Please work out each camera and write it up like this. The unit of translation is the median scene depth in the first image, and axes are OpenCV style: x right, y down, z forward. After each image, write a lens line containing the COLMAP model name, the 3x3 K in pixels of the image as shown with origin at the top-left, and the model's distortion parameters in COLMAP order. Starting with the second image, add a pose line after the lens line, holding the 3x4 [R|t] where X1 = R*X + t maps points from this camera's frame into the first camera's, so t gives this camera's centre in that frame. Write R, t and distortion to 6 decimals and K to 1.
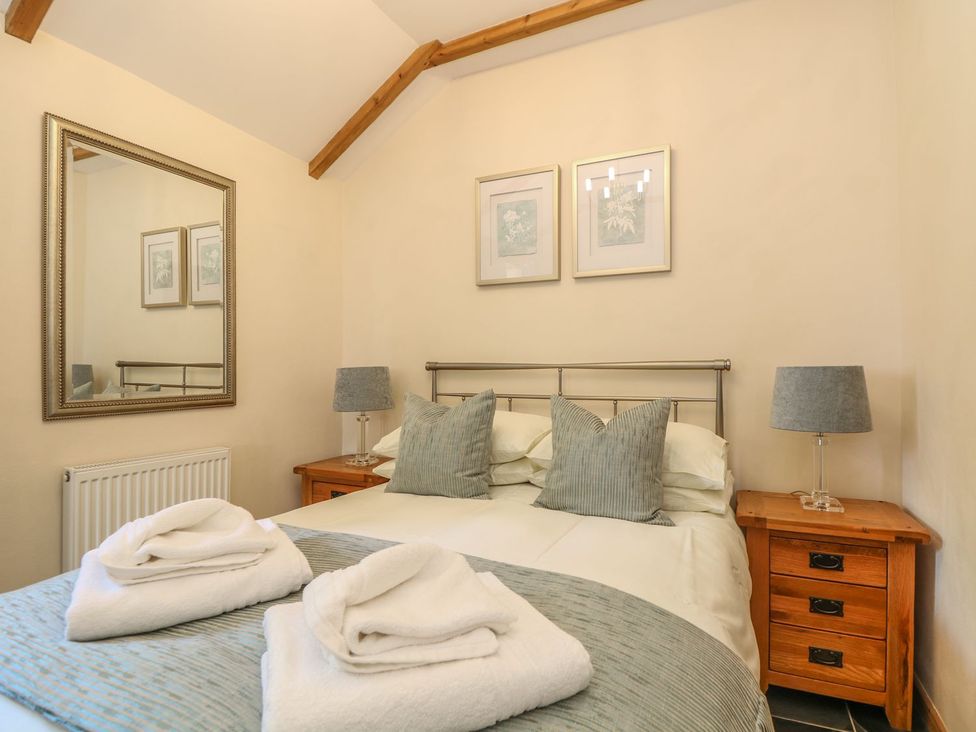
lens RADIAL K [[505.6, 0, 513.3], [0, 505.6, 370.2], [0, 0, 1]] dist [0.004887, -0.017062]
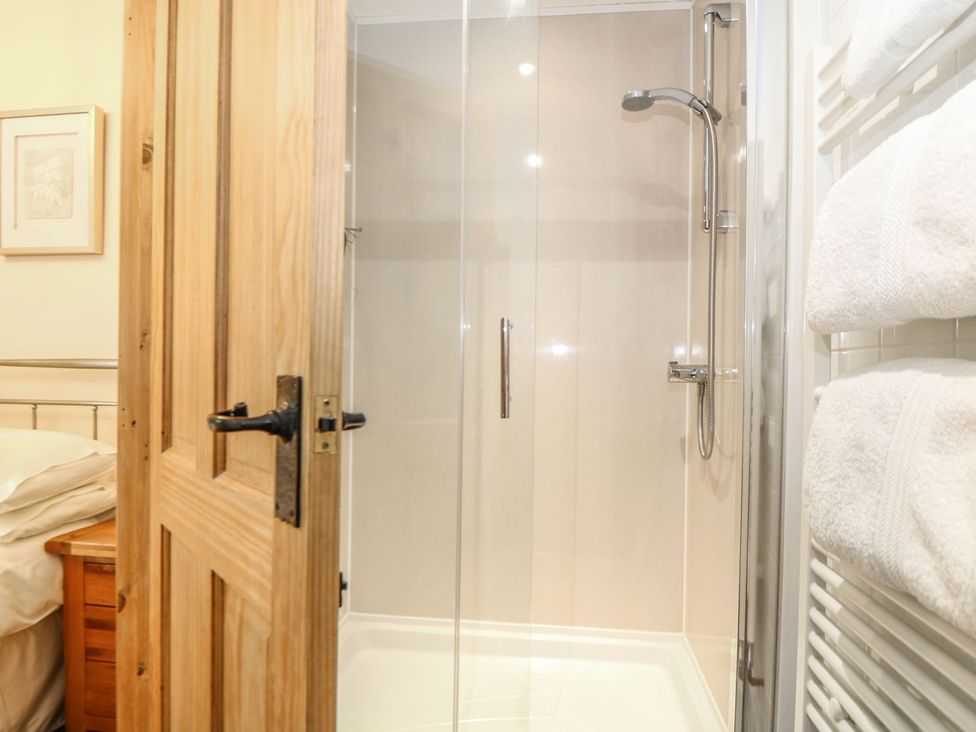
lens RADIAL K [[522.0, 0, 488.8], [0, 522.0, 371.0], [0, 0, 1]] dist [0.005477, -0.018982]
pose [[0.954380, 0.014557, 0.298238, 0.648143], [-0.017412, 0.999824, 0.006917, -0.014080], [-0.298085, -0.011795, 0.954466, -0.038419]]
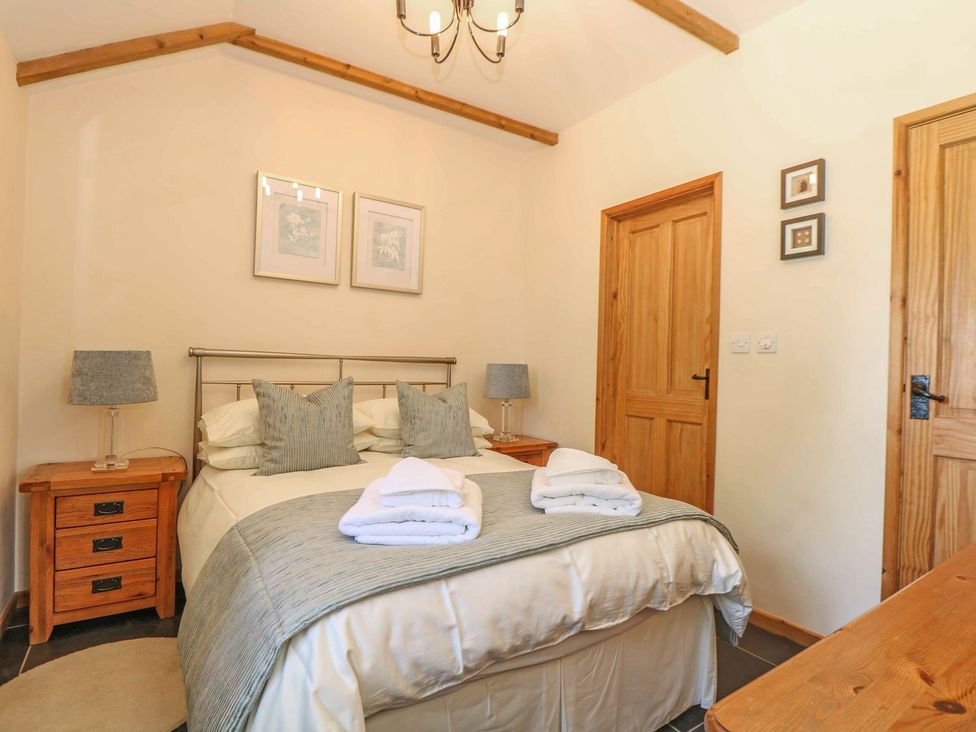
lens RADIAL K [[522.0, 0, 488.8], [0, 522.0, 371.0], [0, 0, 1]] dist [0.005477, -0.018982]
pose [[0.525770, 0.005303, 0.850610, -0.805830], [-0.028640, 0.999524, 0.011471, -0.000304], [-0.850144, -0.030393, 0.525672, 0.043688]]
